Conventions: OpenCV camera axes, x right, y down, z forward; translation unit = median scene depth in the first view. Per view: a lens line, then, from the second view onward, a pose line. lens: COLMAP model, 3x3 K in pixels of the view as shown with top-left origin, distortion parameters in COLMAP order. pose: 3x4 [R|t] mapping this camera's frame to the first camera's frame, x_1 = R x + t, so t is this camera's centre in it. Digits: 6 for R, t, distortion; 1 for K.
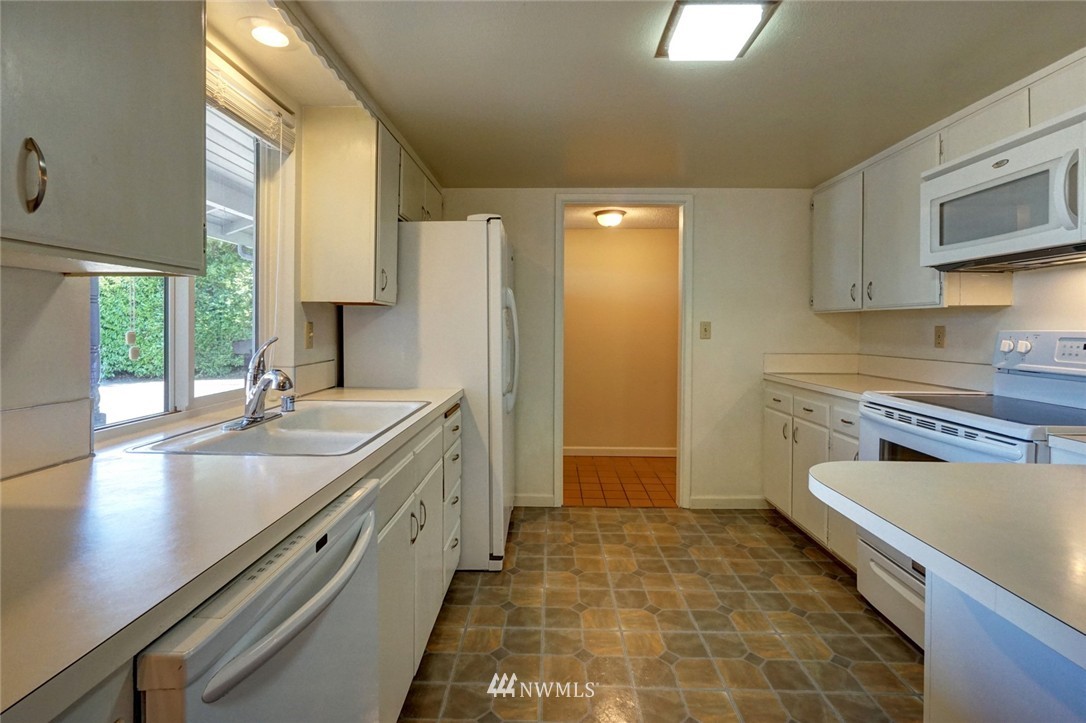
lens RADIAL K [[541.3, 0, 540.7], [0, 541.3, 323.6], [0, 0, 1]] dist [-0.033064, 0.019072]
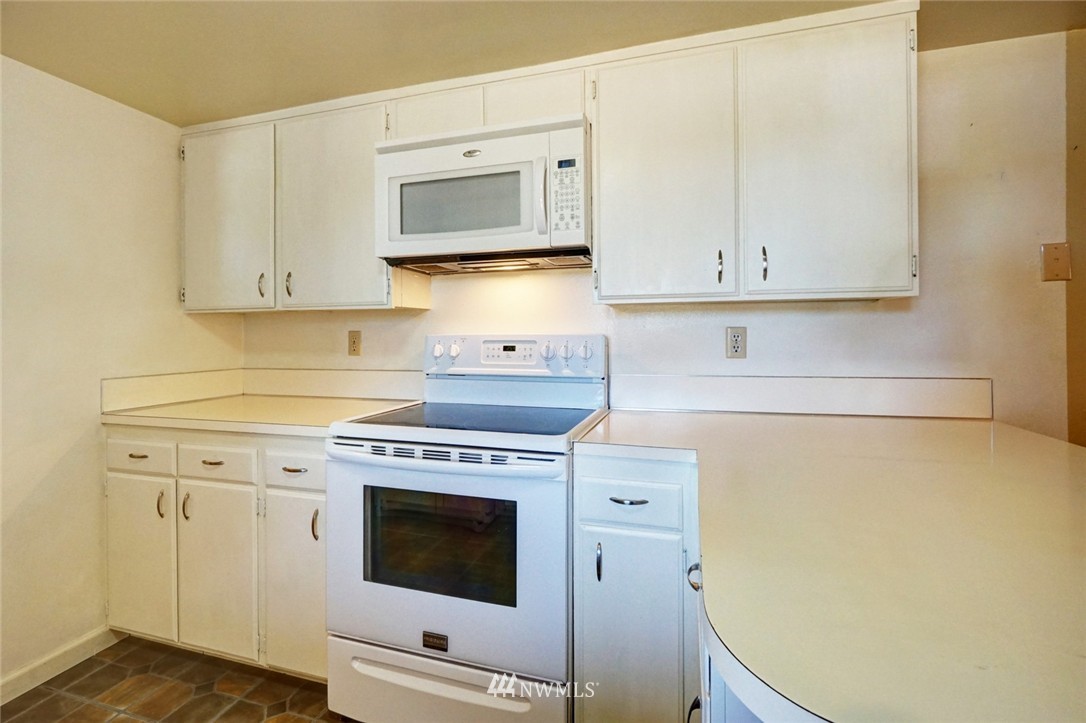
lens RADIAL K [[541.3, 0, 540.7], [0, 541.3, 323.6], [0, 0, 1]] dist [-0.033064, 0.019072]
pose [[0.304569, 0.007063, 0.952464, 0.009030], [0.003940, 0.999955, -0.008676, 0.002304], [-0.952482, 0.006395, 0.304527, 0.468870]]
